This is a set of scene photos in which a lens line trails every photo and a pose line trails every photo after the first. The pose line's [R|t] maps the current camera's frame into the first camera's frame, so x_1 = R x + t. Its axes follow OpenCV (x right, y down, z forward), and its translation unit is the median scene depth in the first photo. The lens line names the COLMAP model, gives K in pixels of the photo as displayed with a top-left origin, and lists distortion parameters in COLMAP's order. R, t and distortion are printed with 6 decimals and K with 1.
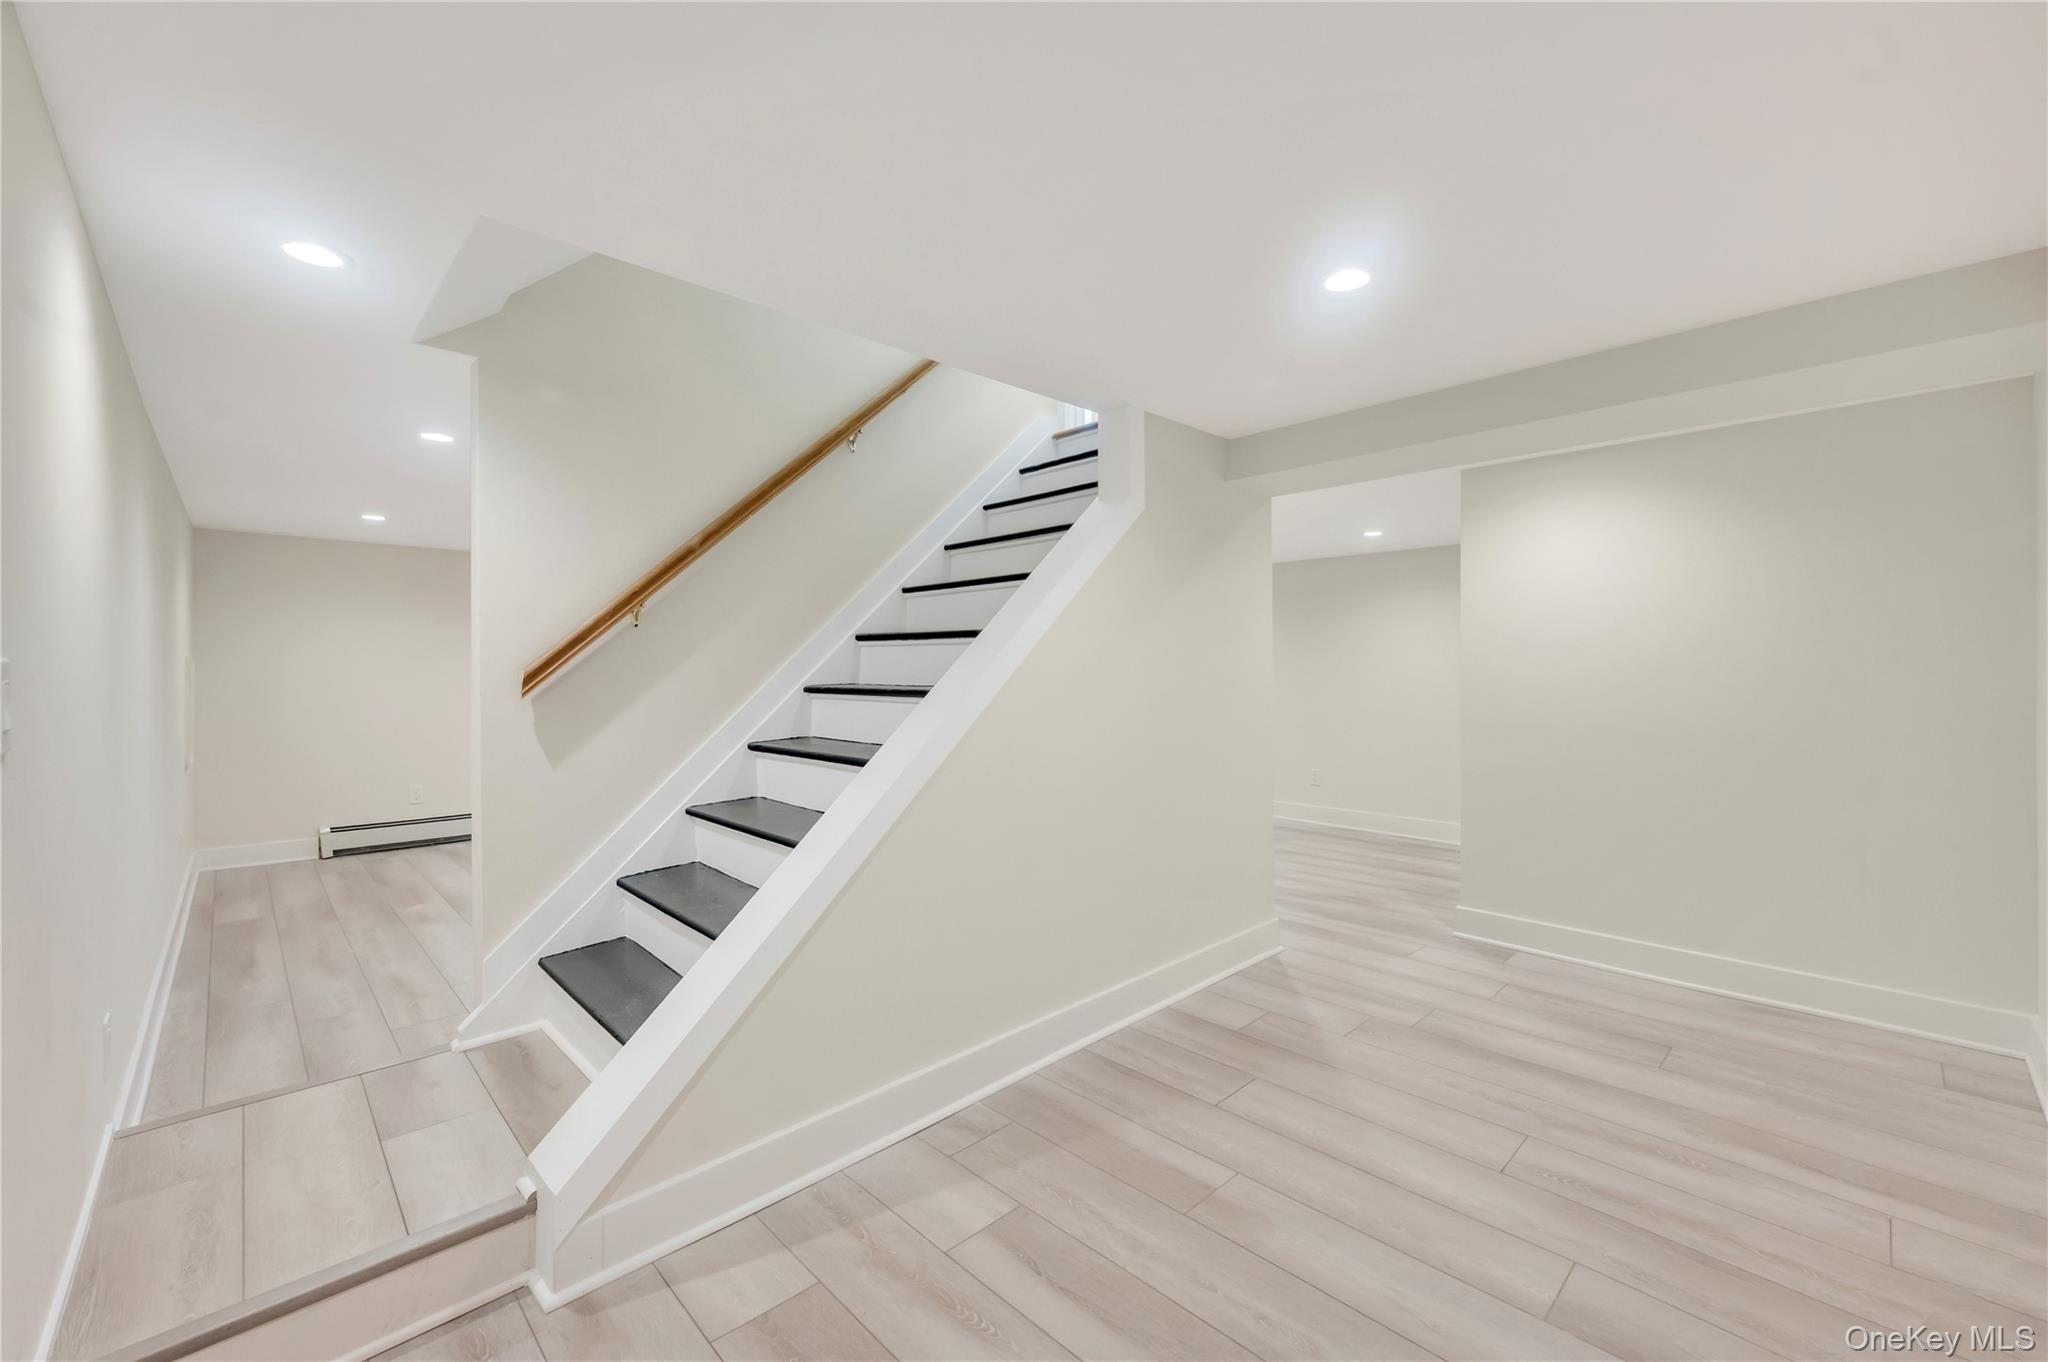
lens RADIAL K [[816.5, 0, 1014.4], [0, 816.5, 666.9], [0, 0, 1]] dist [-0.002649, -0.000151]
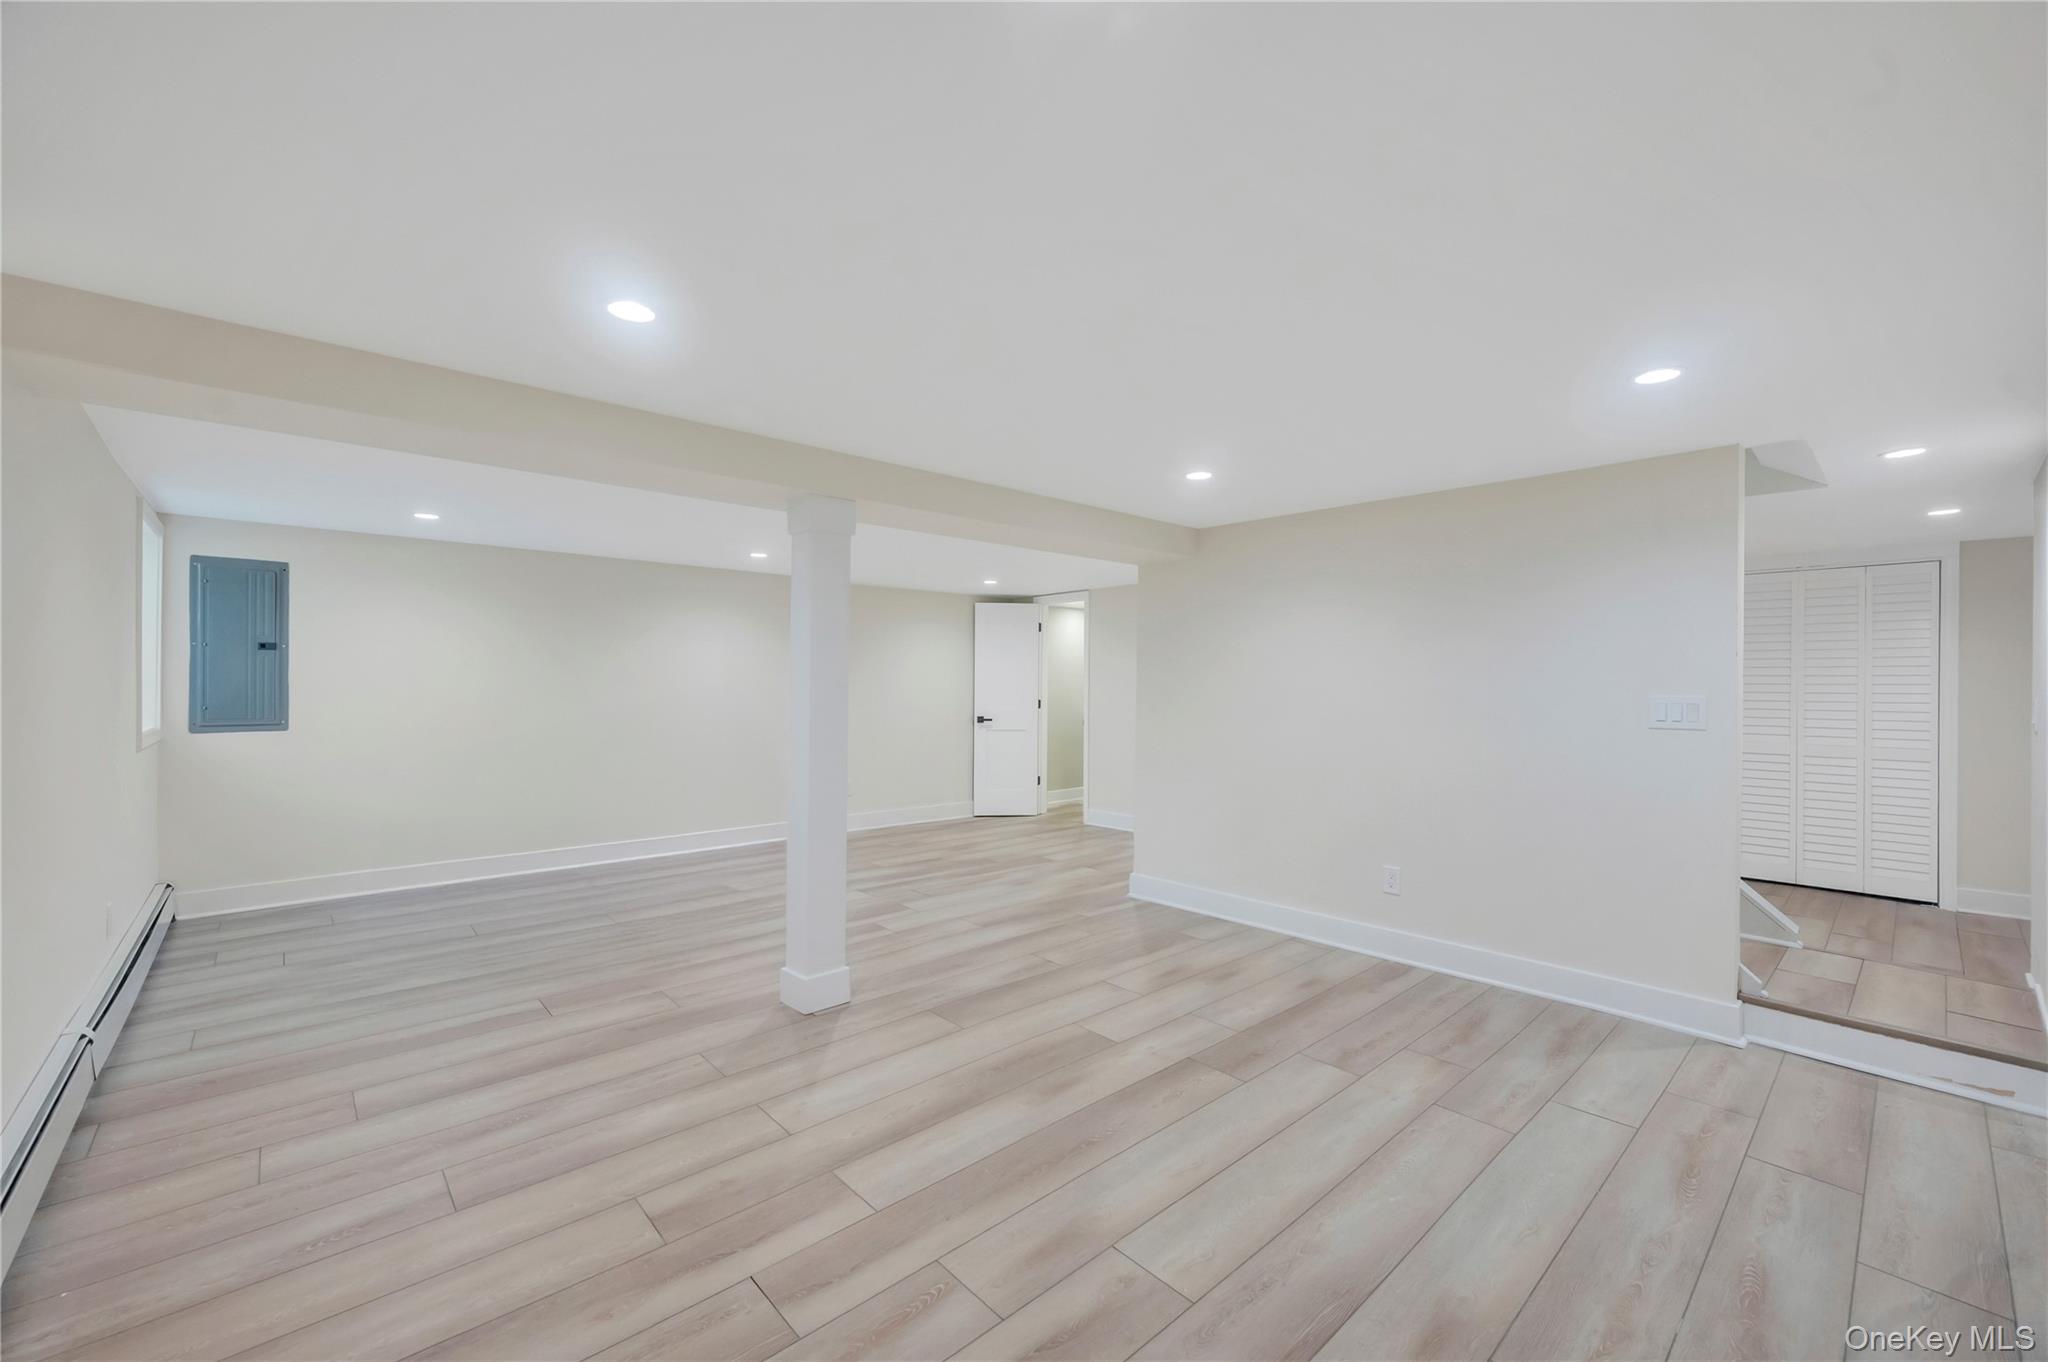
lens RADIAL K [[816.5, 0, 1013.5], [0, 816.5, 690.2], [0, 0, 1]] dist [-0.002649, -0.000151]
pose [[0.041268, -0.008150, 0.999115, -1.364451], [-0.011645, 0.999895, 0.008637, -0.007889], [-0.999080, -0.011992, 0.041169, 1.447787]]
